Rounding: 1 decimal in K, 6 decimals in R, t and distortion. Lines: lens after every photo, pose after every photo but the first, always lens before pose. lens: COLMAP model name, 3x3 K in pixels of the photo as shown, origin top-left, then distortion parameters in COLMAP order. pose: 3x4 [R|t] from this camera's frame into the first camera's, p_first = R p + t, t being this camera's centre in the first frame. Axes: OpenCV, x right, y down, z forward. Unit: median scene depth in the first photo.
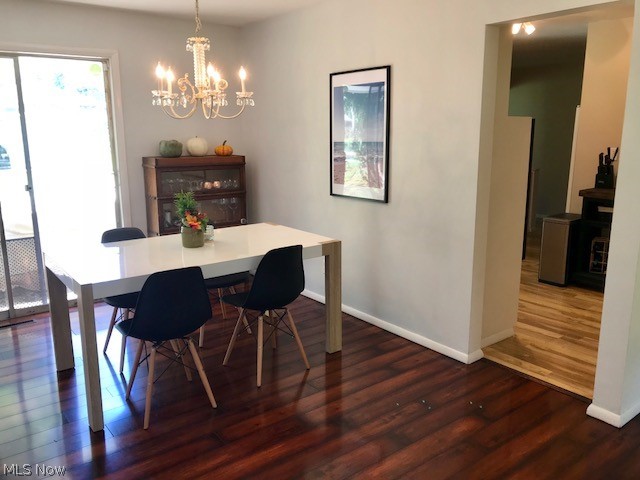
lens RADIAL K [[522.4, 0, 320.0], [0, 522.4, 238.1], [0, 0, 1]] dist [0.010329, -0.004768]
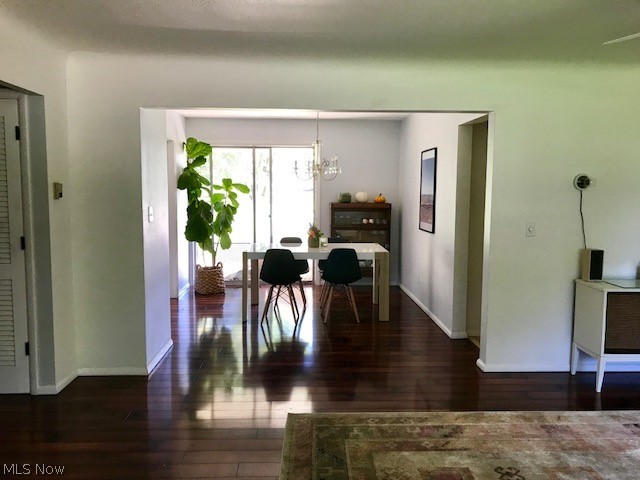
lens RADIAL K [[522.4, 0, 319.7], [0, 522.4, 240.2], [0, 0, 1]] dist [0.010329, -0.004768]
pose [[0.818777, 0.065209, -0.570397, 0.590547], [-0.122920, 0.990401, -0.063222, 0.073129], [0.560799, 0.121878, 0.818932, -0.363262]]
